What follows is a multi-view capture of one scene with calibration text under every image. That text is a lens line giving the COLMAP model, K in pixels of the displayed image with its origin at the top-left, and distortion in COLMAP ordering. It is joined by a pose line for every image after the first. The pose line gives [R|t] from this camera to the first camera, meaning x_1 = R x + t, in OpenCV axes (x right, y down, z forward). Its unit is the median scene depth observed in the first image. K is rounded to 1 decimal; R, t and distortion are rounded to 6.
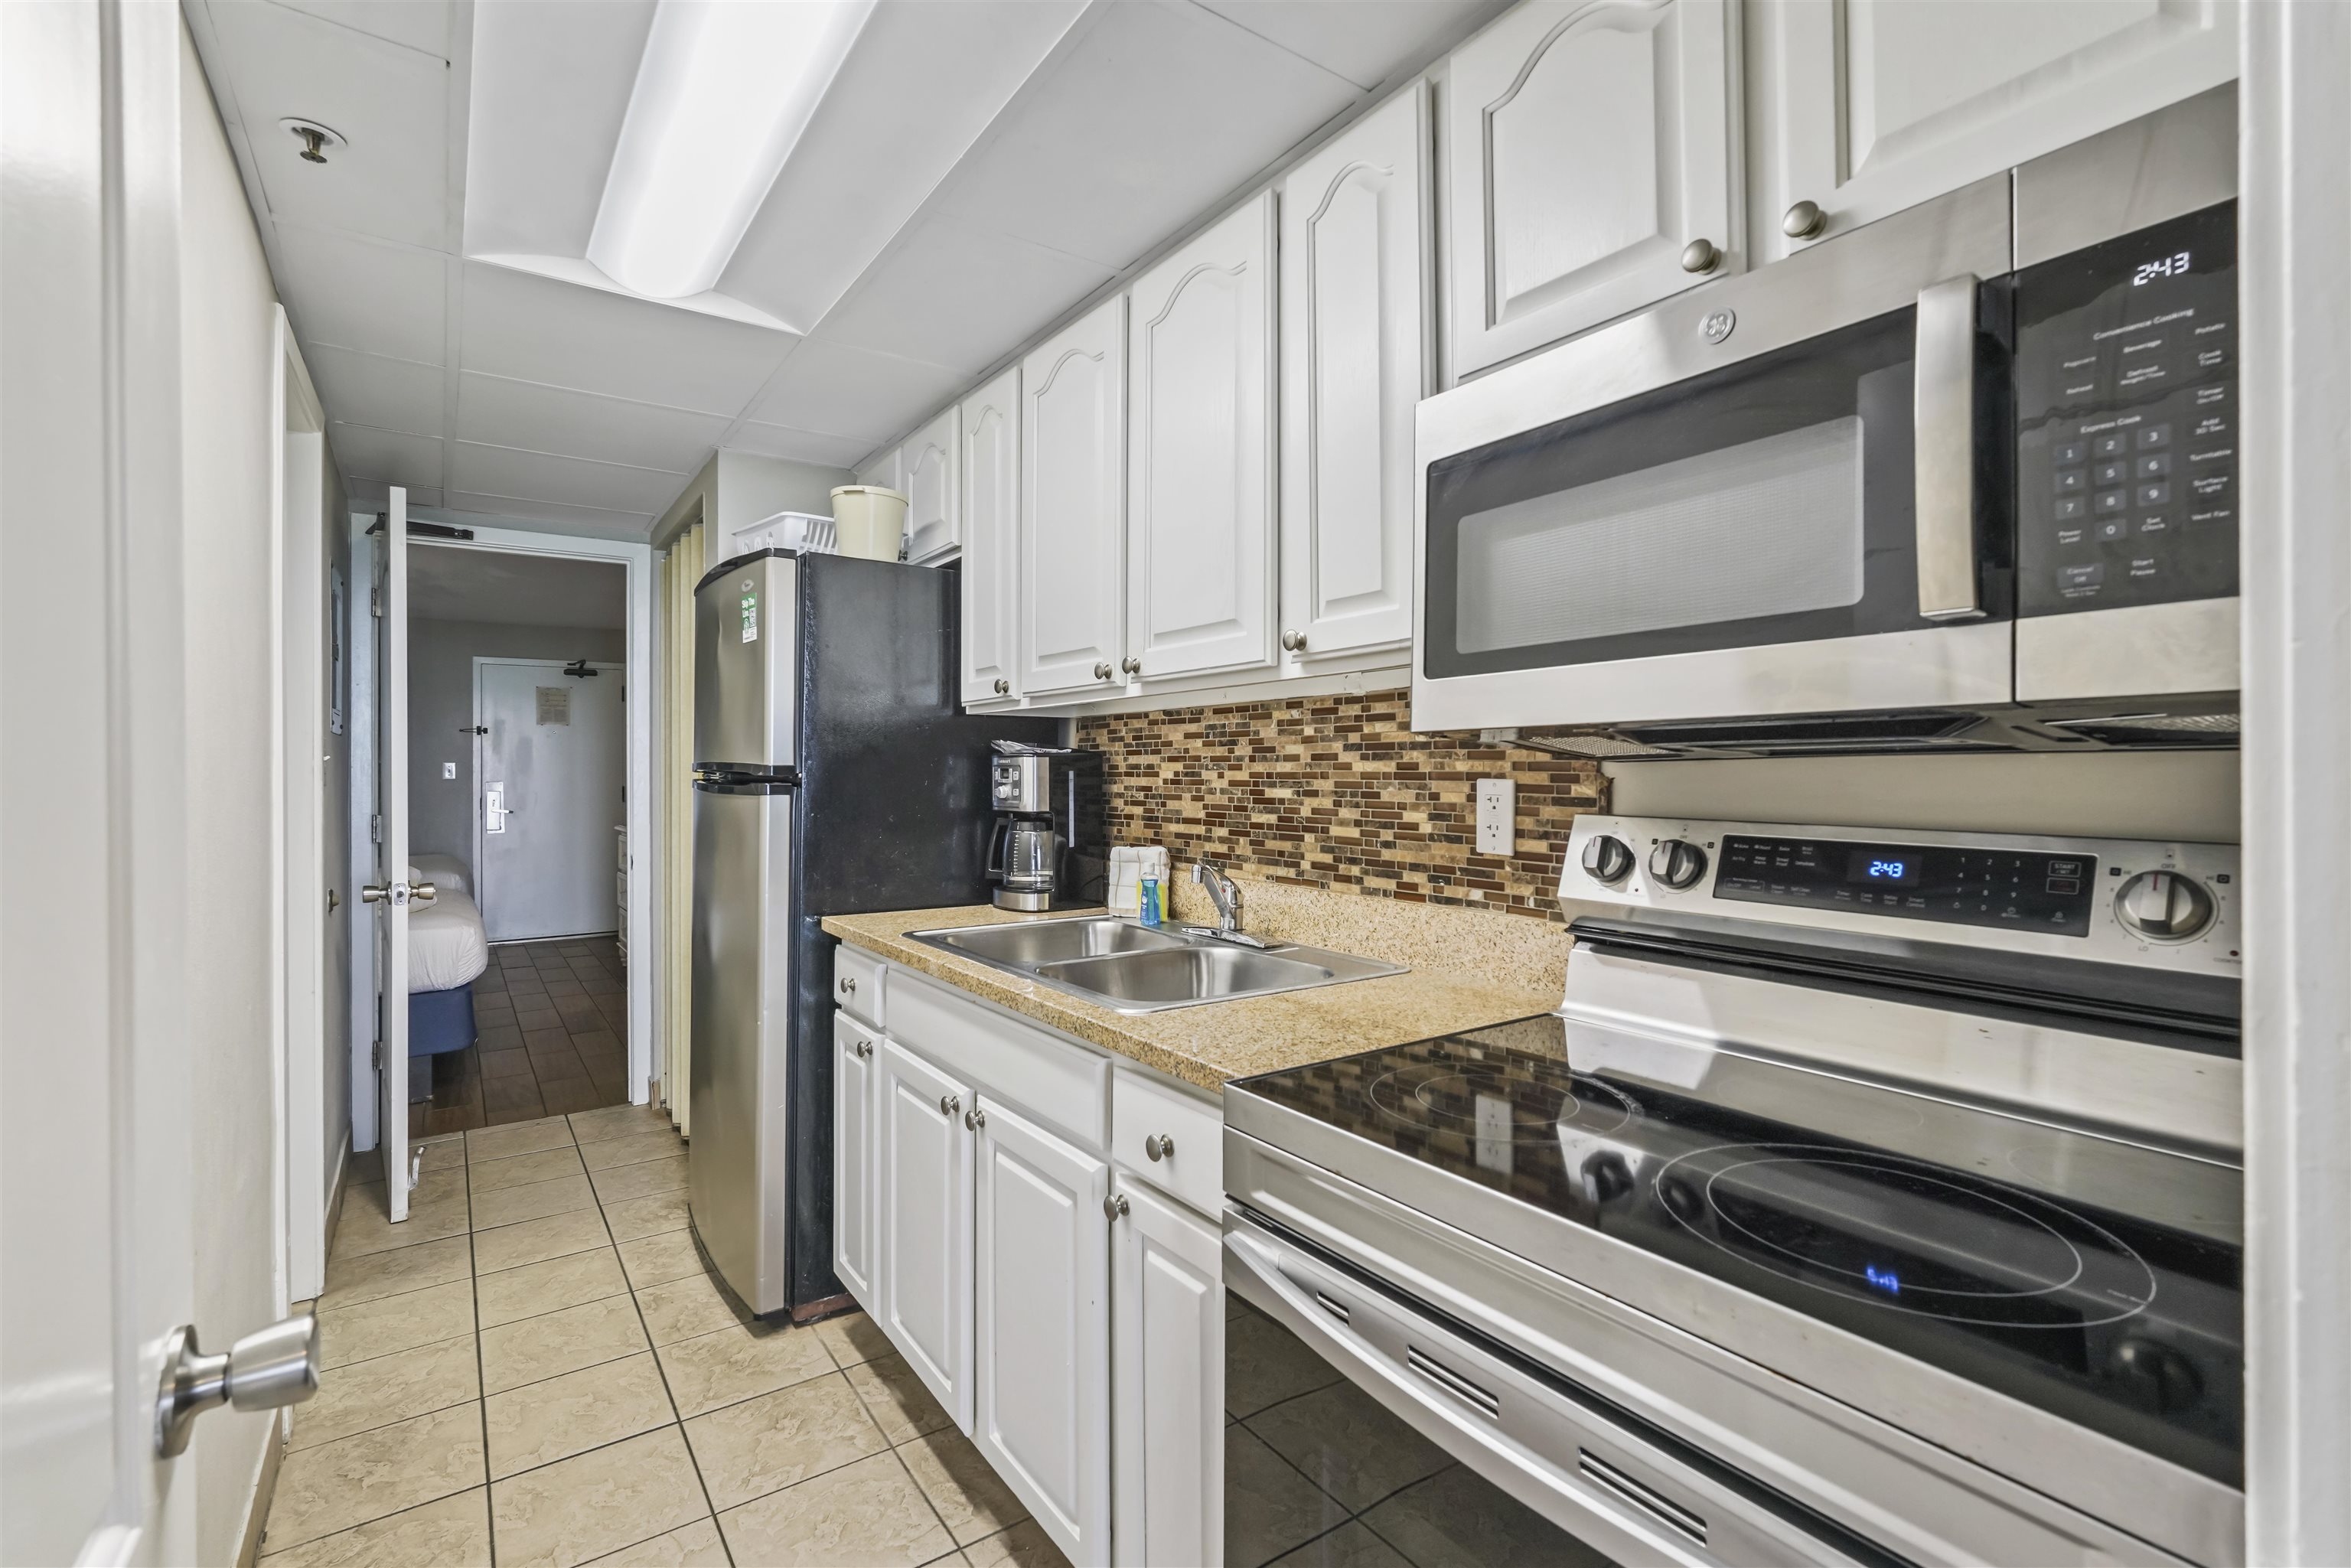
lens RADIAL K [[1084.7, 0, 1182.0], [0, 1084.7, 774.0], [0, 0, 1]] dist [-0.011974, 0.004583]
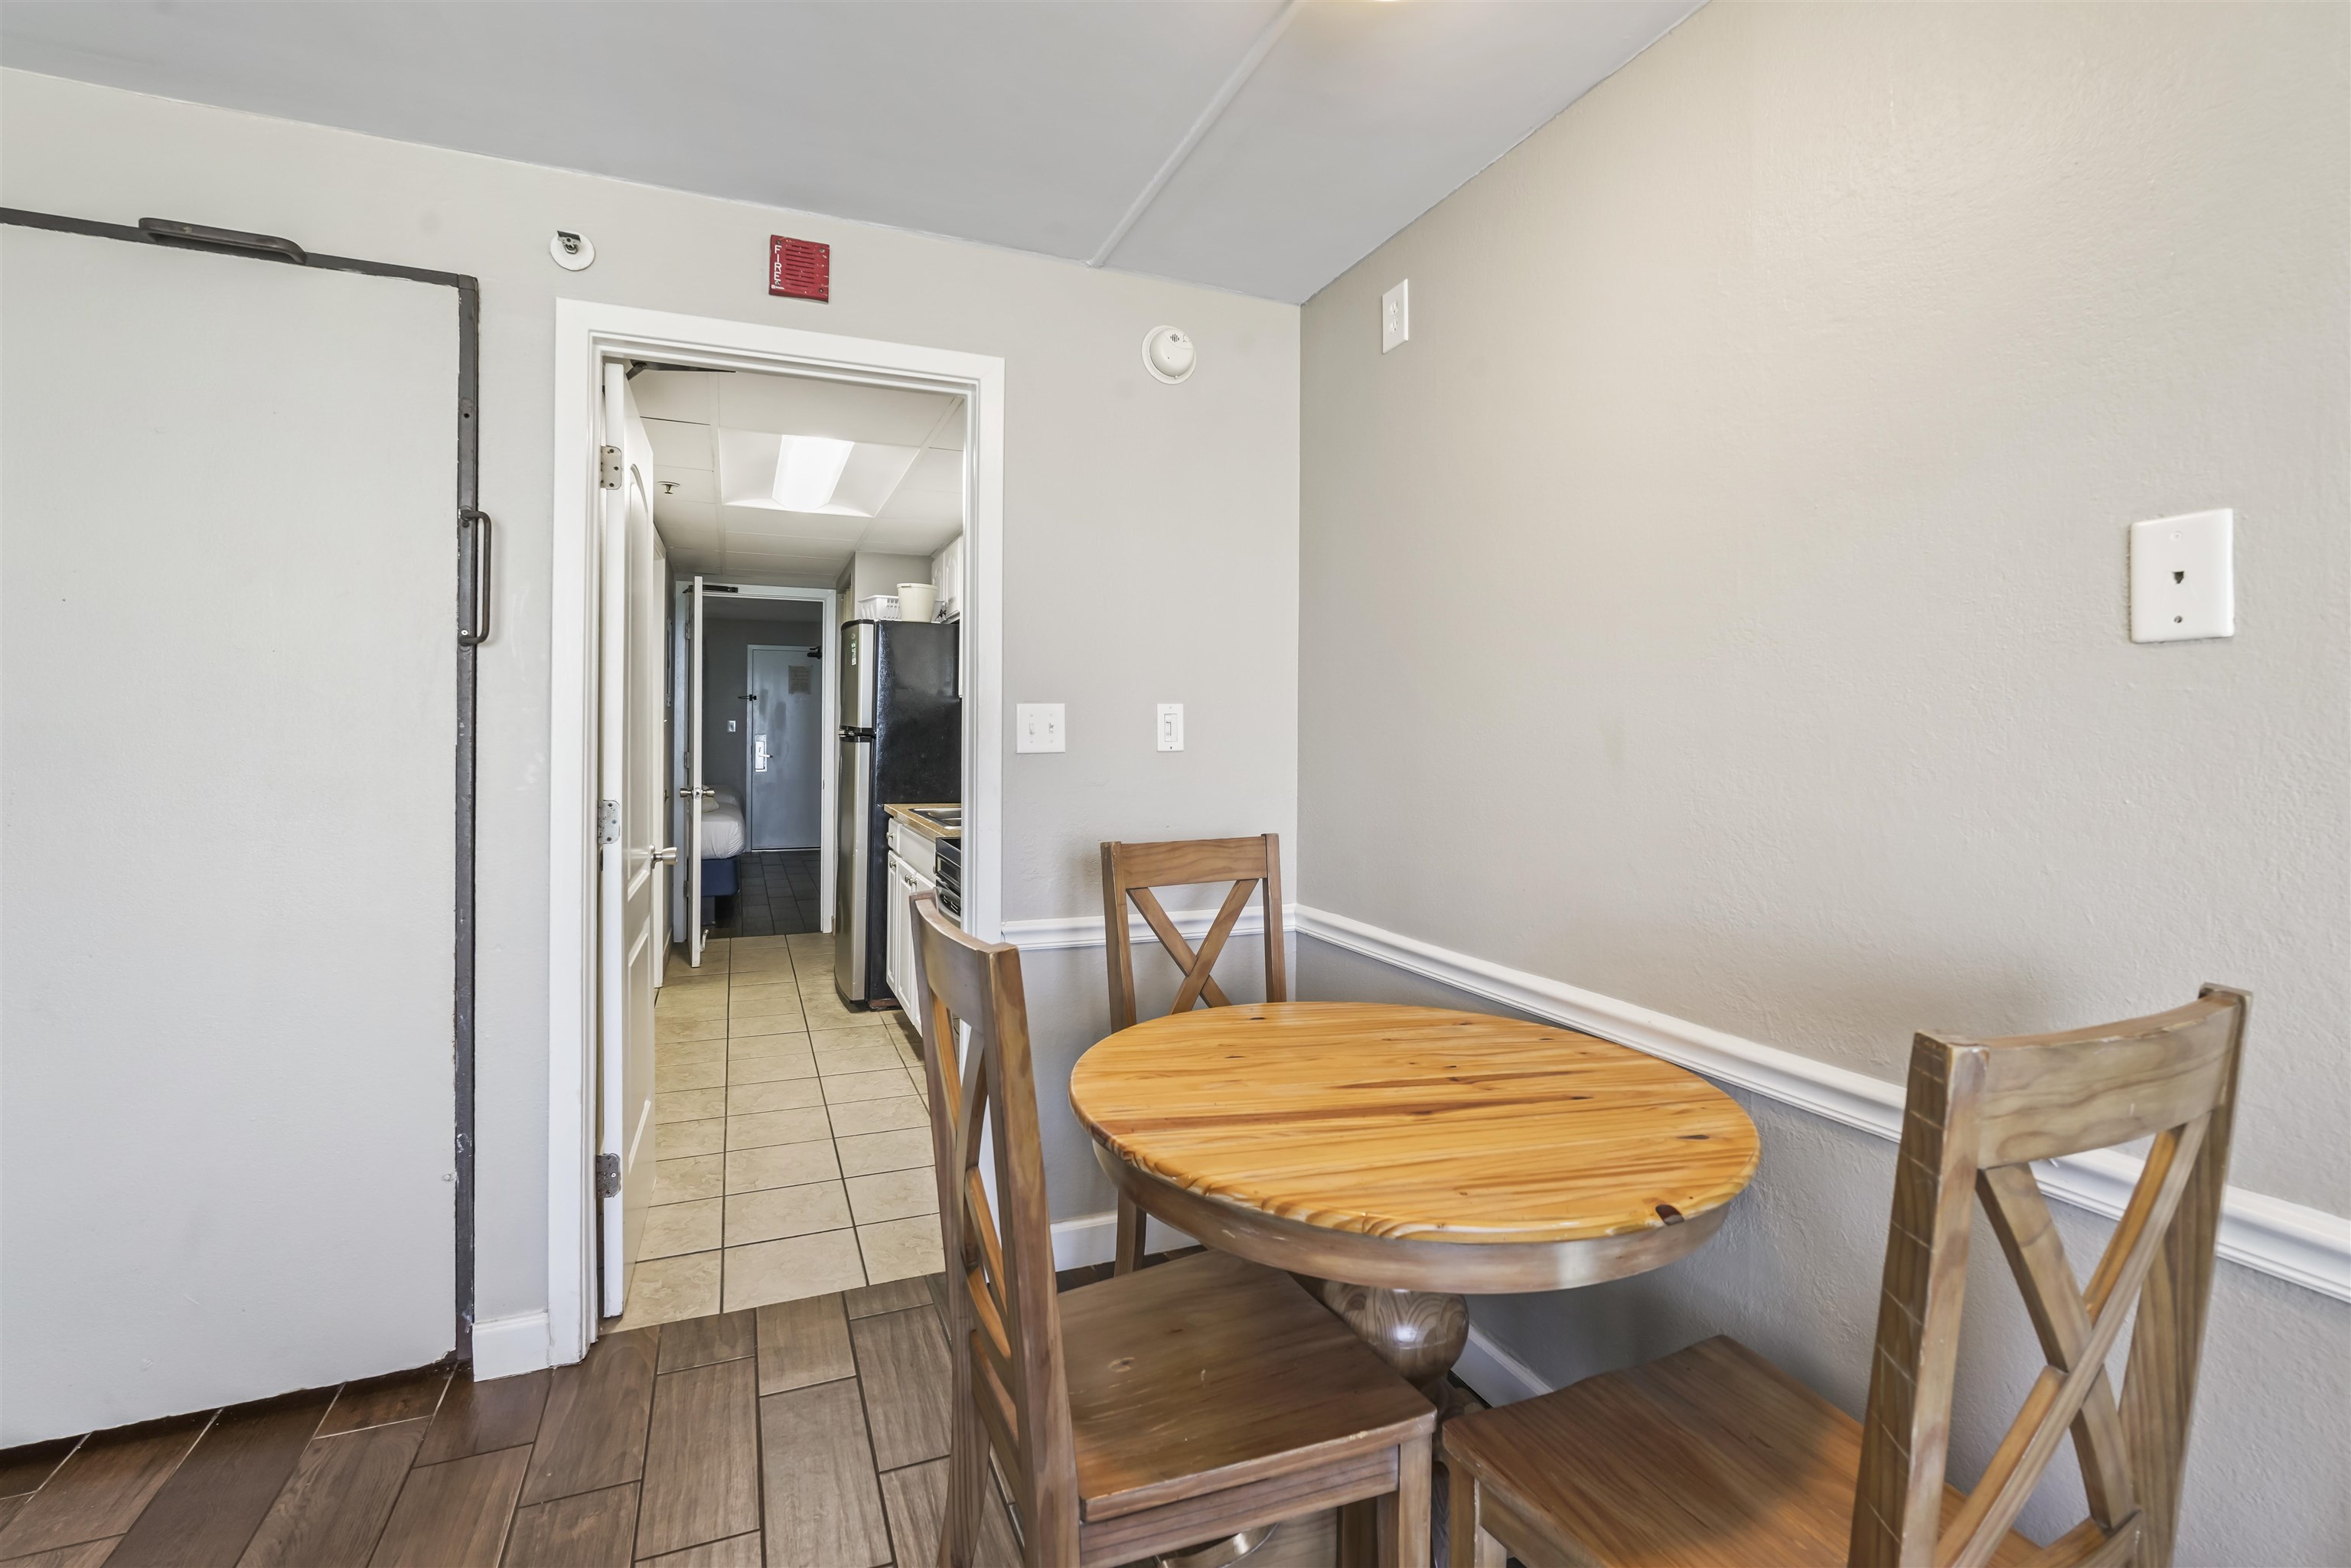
lens RADIAL K [[1084.7, 0, 1168.8], [0, 1084.7, 747.6], [0, 0, 1]] dist [-0.011974, 0.004583]
pose [[0.975415, 0.016900, -0.219729, 0.598139], [-0.014271, 0.999806, 0.013546, -0.006028], [0.219916, -0.010078, 0.975467, -0.804737]]
